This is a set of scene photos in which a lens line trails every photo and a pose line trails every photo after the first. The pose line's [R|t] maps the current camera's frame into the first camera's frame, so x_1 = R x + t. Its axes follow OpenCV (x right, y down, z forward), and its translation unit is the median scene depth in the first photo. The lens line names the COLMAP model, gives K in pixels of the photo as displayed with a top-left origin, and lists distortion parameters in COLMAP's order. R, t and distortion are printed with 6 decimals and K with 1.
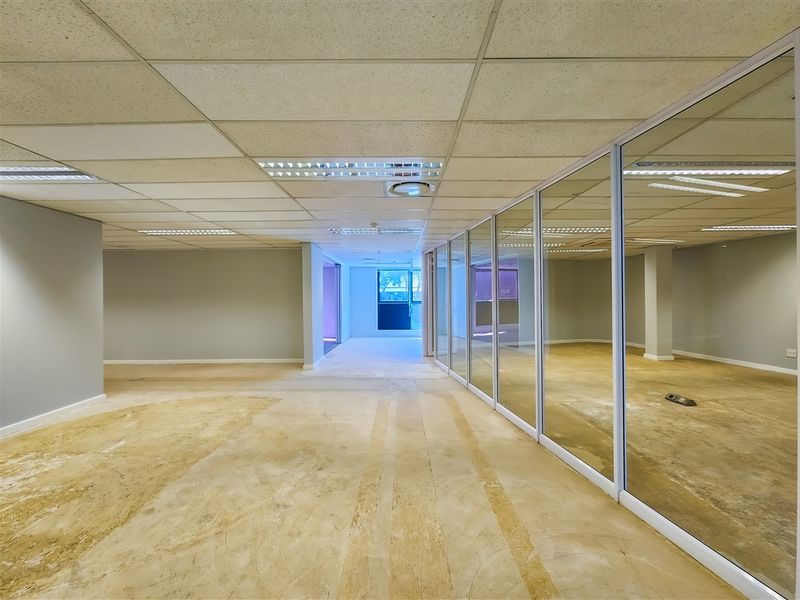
lens RADIAL K [[324.5, 0, 399.4], [0, 324.5, 293.5], [0, 0, 1]] dist [-0.002653, -0.000099]
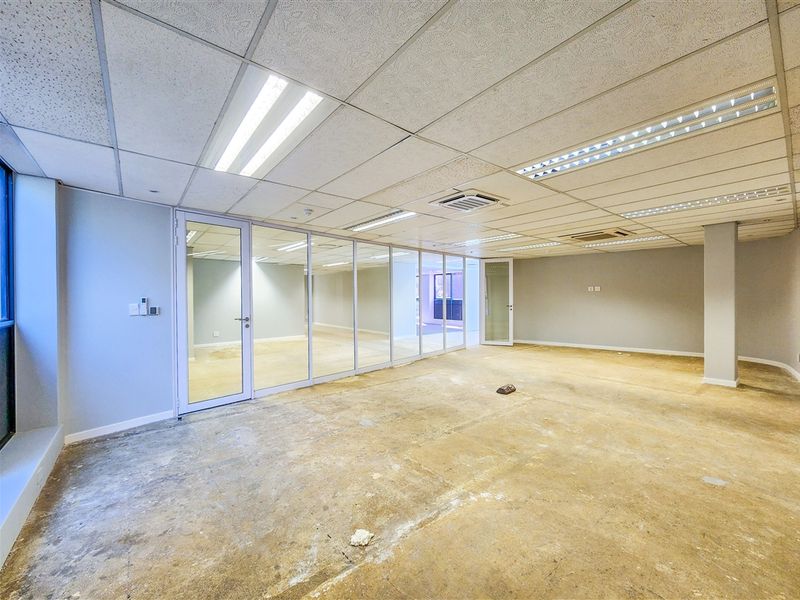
lens RADIAL K [[324.5, 0, 398.8], [0, 324.5, 300.1], [0, 0, 1]] dist [-0.002653, -0.000099]
pose [[0.622164, 0.009481, -0.782829, 1.893373], [0.013186, 0.999658, 0.022587, -0.006253], [0.782776, -0.024375, 0.621826, 0.043941]]
